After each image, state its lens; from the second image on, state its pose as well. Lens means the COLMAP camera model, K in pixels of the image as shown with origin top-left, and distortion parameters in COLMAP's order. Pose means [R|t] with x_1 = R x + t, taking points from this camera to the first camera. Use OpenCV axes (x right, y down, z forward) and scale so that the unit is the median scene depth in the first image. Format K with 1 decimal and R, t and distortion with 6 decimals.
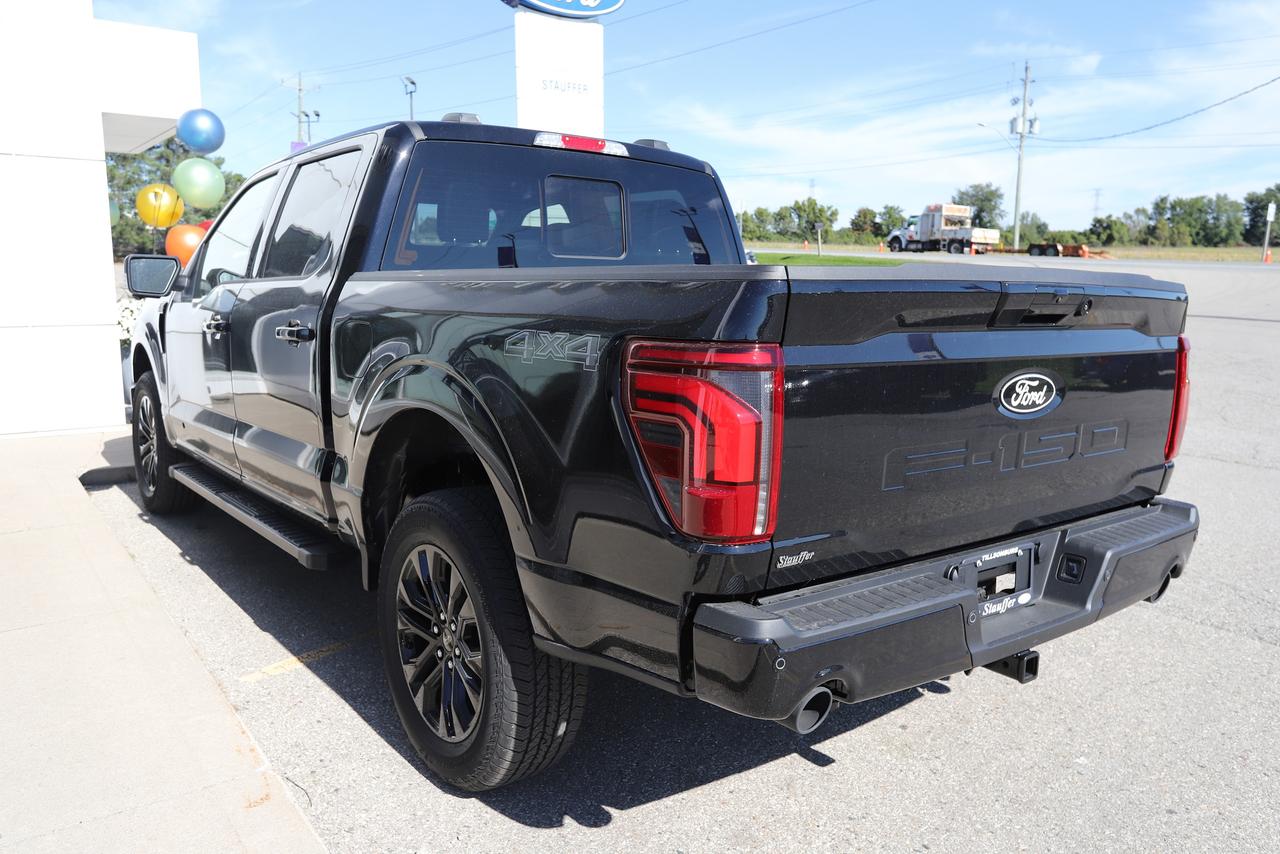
lens RADIAL K [[983.3, 0, 640.0], [0, 983.3, 427.0], [0, 0, 1]] dist [-0.014120, -0.002432]
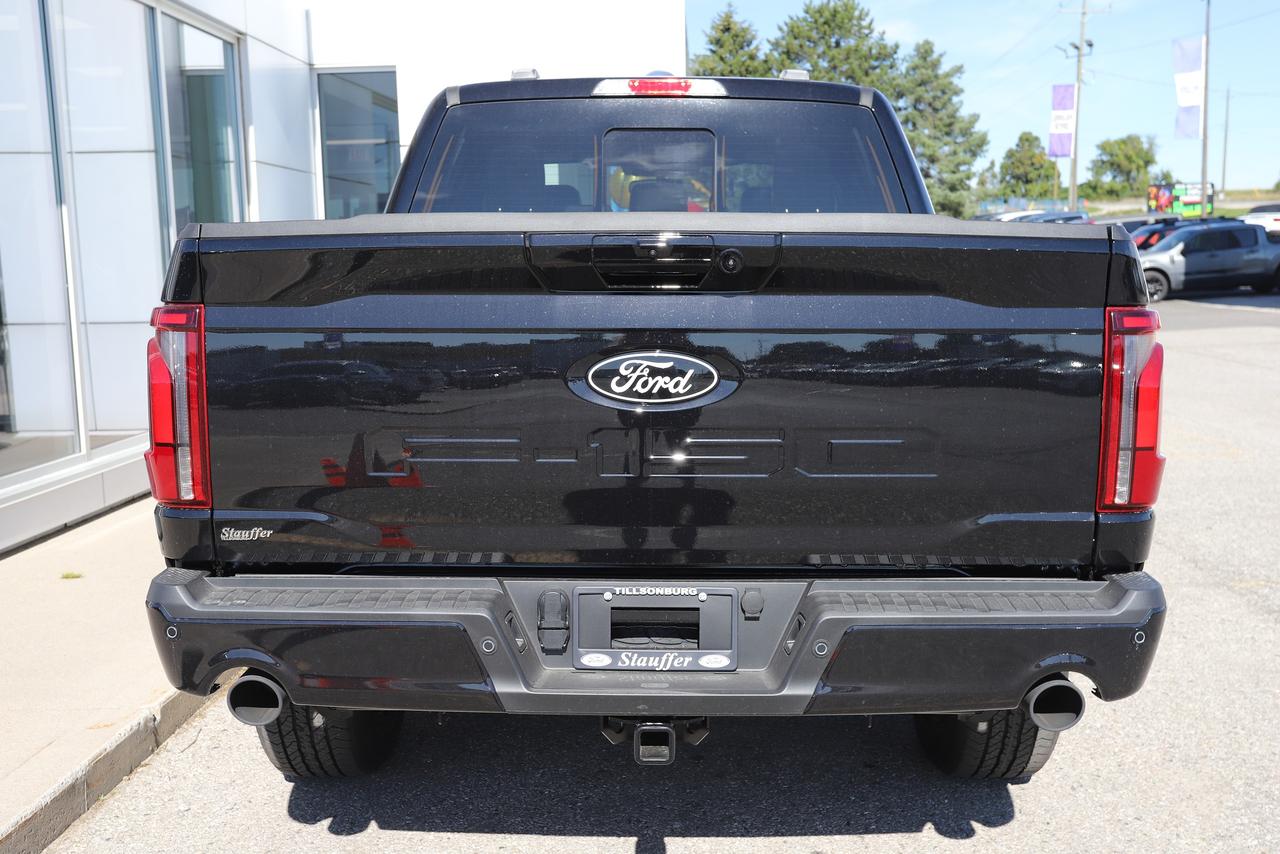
lens RADIAL K [[1292.8, 0, 640.0], [0, 1292.8, 427.0], [0, 0, 1]] dist [0.071192, -0.006180]
pose [[0.783785, 0.057376, -0.618377, 0.703766], [-0.073405, 0.997302, -0.000505, 0.003325], [0.616679, 0.045788, 0.785882, 0.145506]]
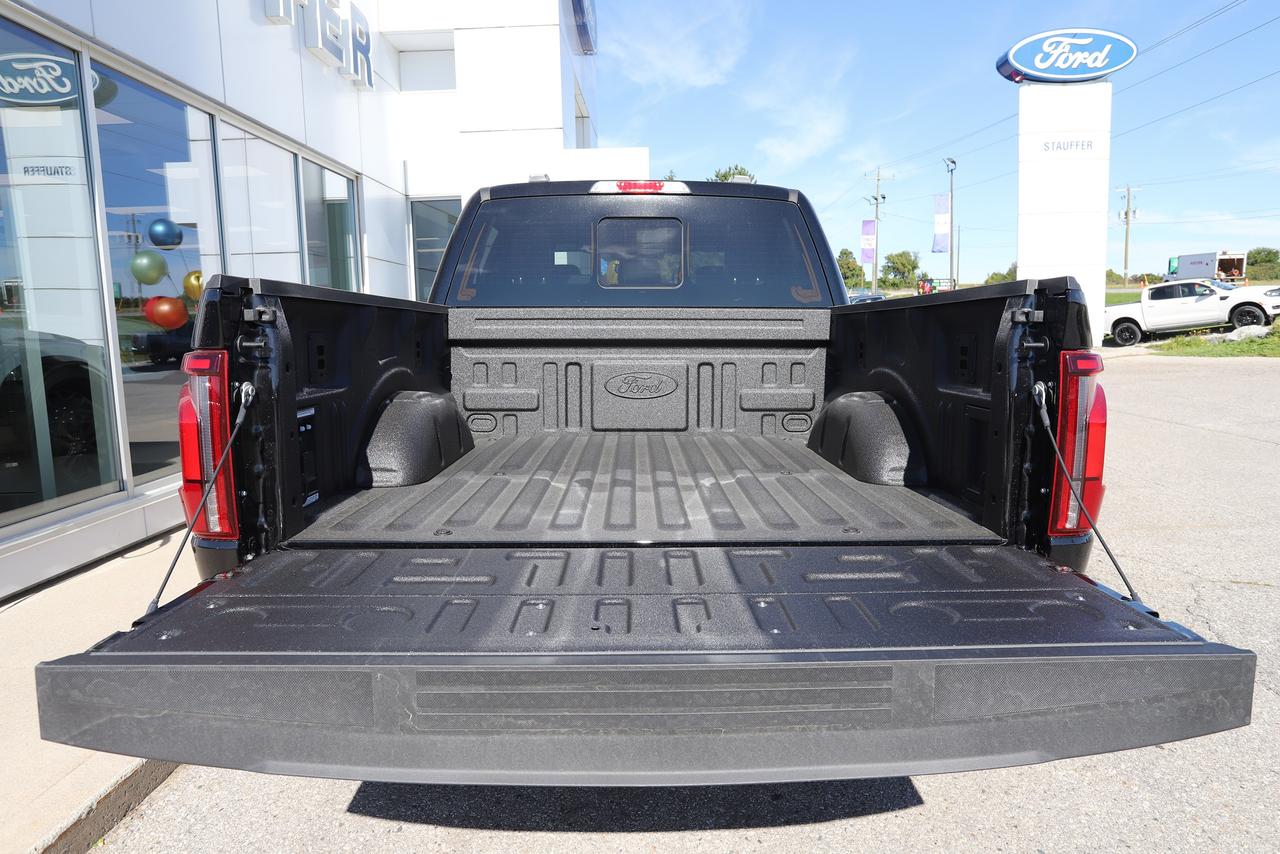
lens RADIAL K [[770.0, 0, 640.0], [0, 770.0, 427.0], [0, 0, 1]] dist [-0.017837, 0.000233]
pose [[0.800733, 0.056151, -0.596384, 0.535256], [-0.067930, 0.997686, 0.002729, -0.019217], [0.595158, 0.038327, 0.802694, 0.341016]]
